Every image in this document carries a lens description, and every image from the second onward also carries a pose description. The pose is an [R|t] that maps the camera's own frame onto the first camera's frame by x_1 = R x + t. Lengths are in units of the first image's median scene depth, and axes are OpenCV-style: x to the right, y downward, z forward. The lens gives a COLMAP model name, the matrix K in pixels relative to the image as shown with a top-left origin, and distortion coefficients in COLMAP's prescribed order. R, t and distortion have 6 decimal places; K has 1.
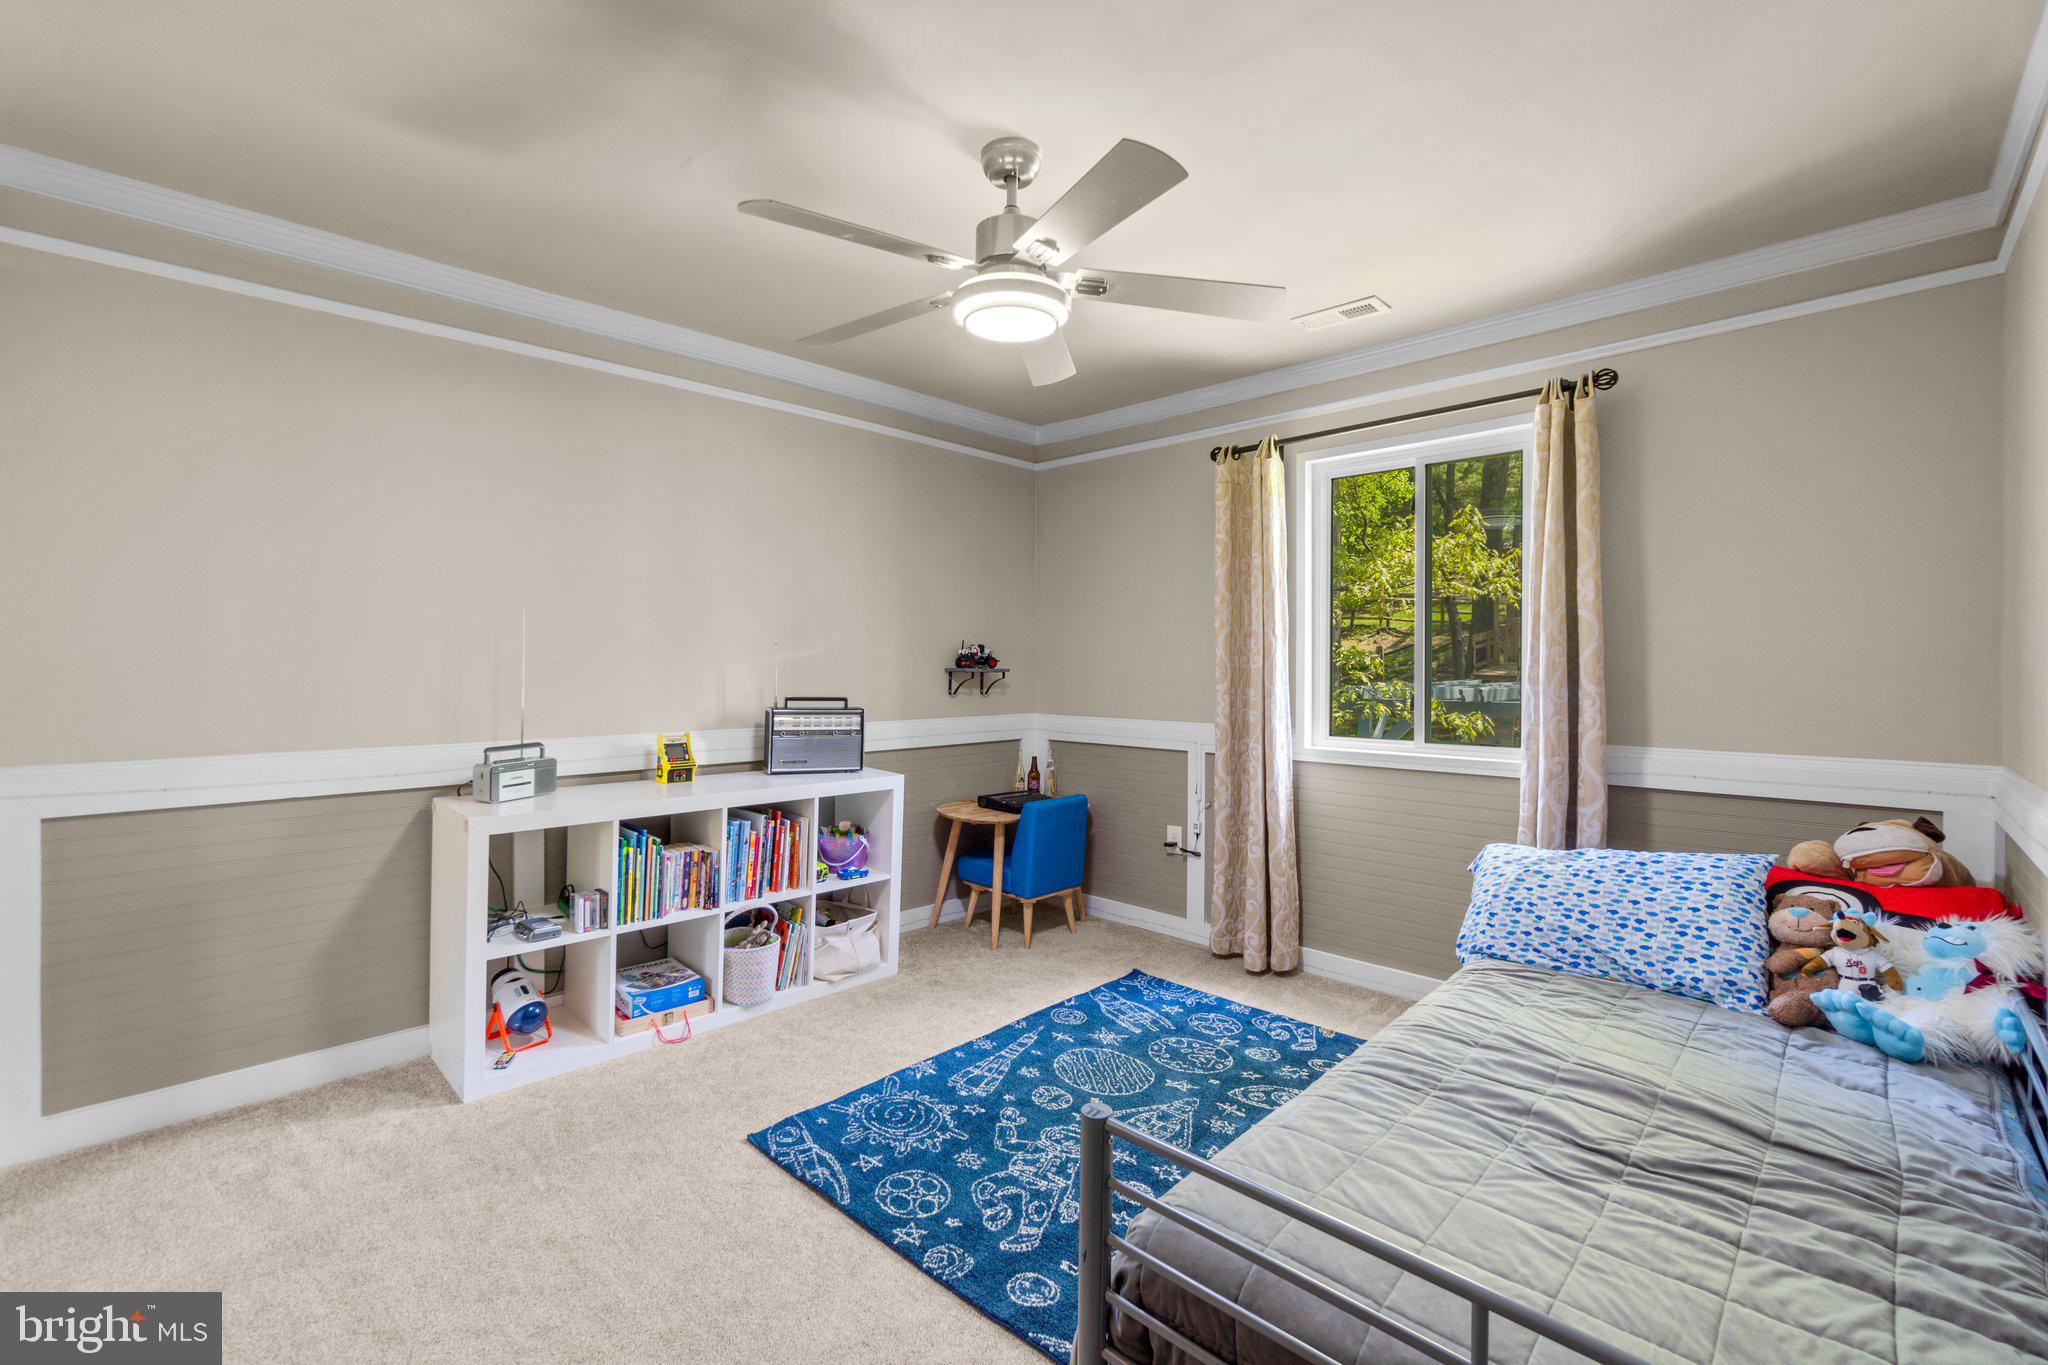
lens RADIAL K [[868.2, 0, 1008.9], [0, 868.2, 683.2], [0, 0, 1]] dist [-0.001501, -0.000347]
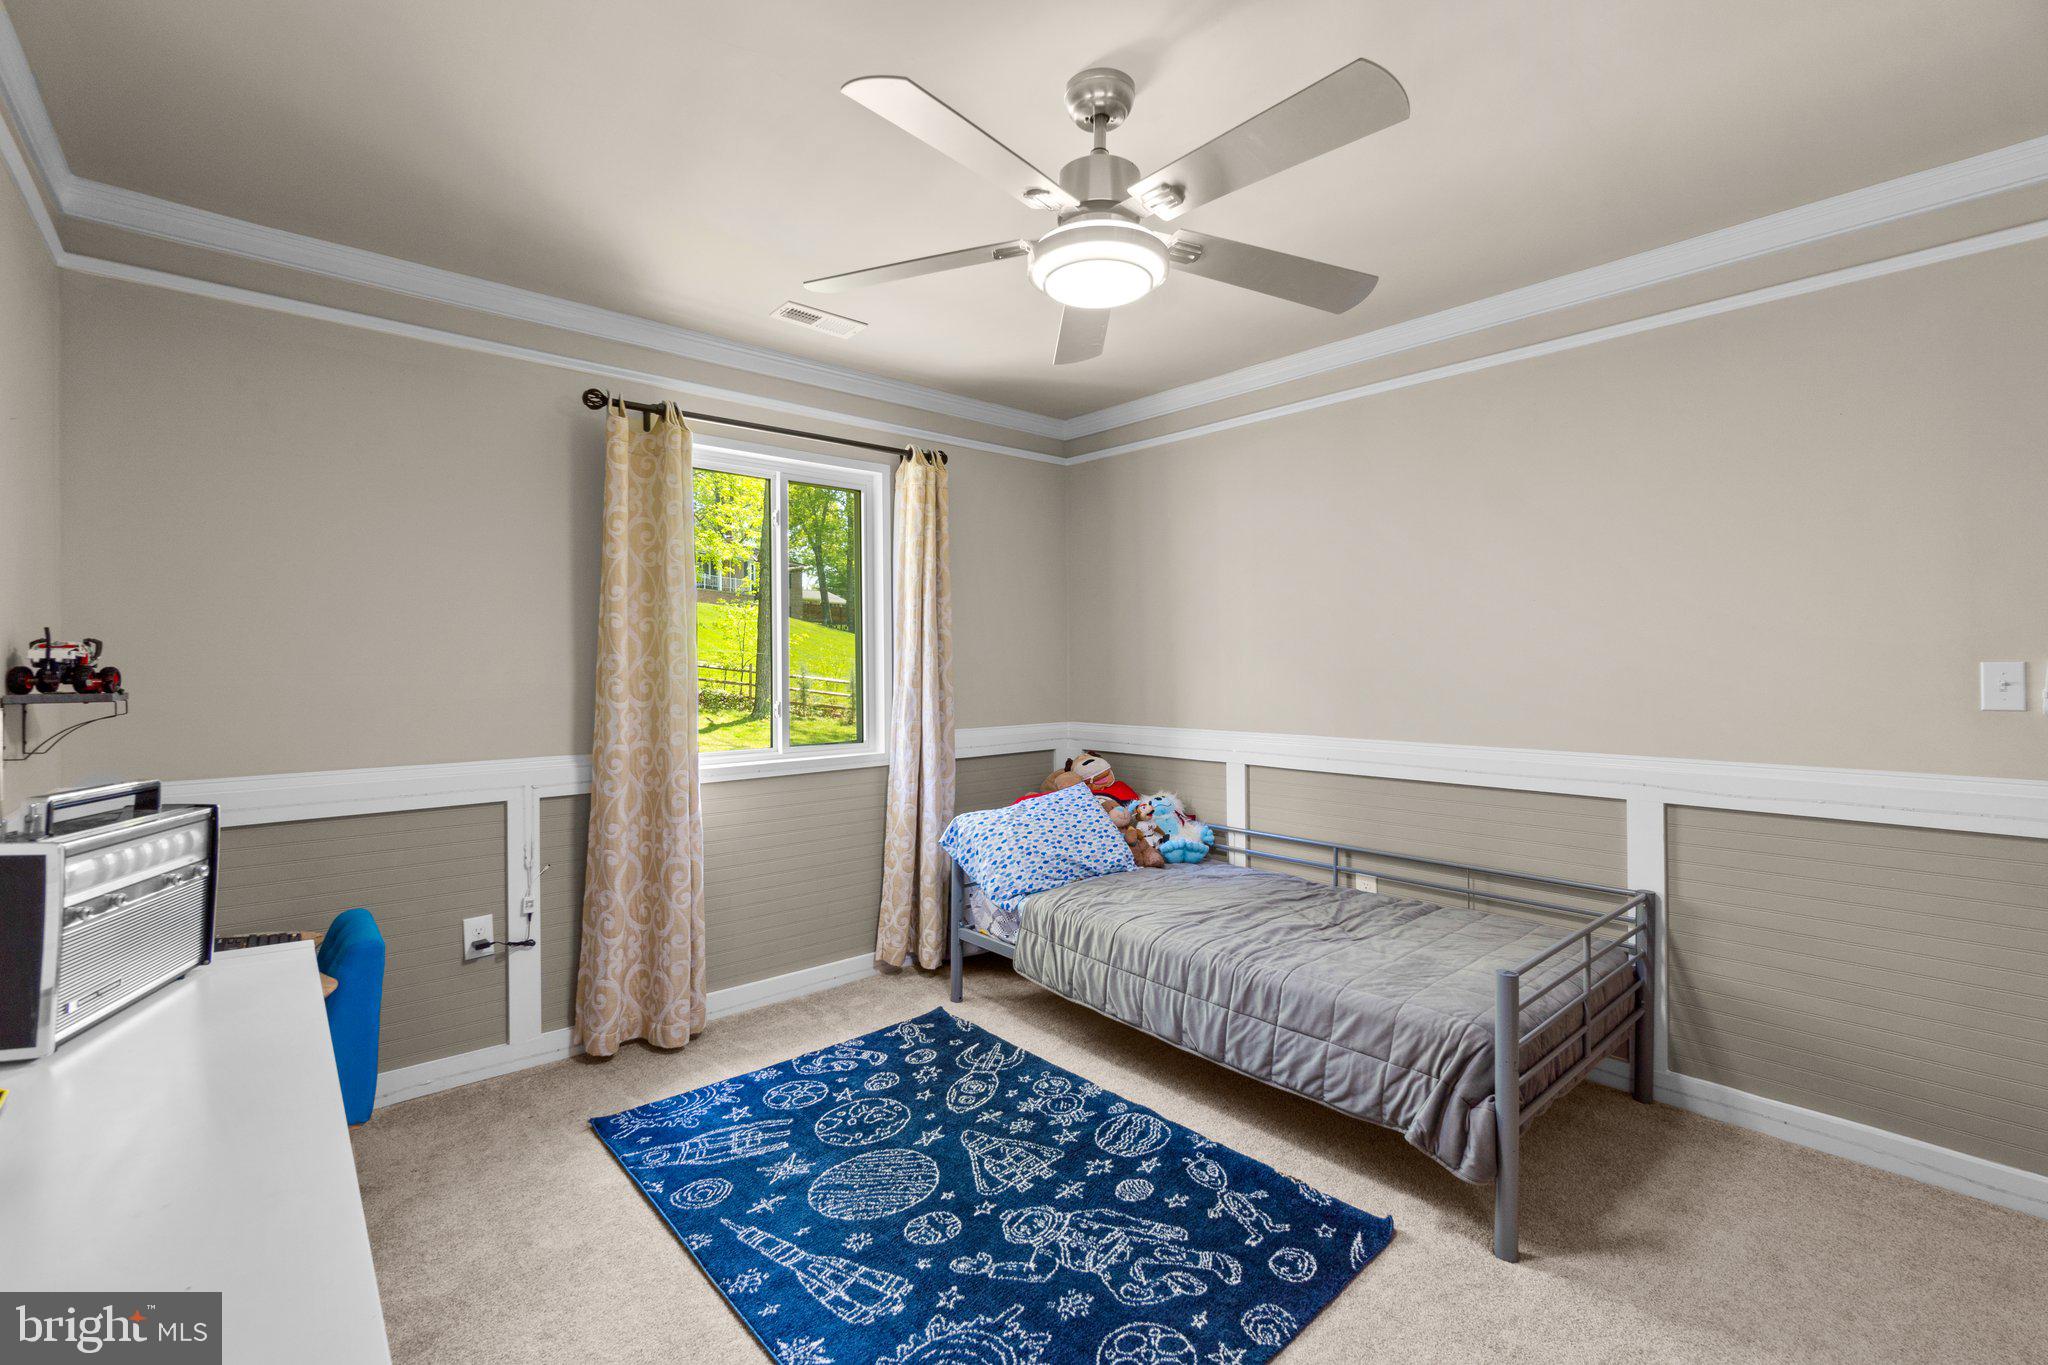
lens RADIAL K [[883.1, 0, 1021.1], [0, 883.1, 673.7], [0, 0, 1]] dist [-0.001607, -0.000038]
pose [[0.086023, -0.013495, 0.996202, -0.636971], [0.027932, 0.999548, 0.011129, -0.028159], [-0.995902, 0.026869, 0.086361, 0.724784]]
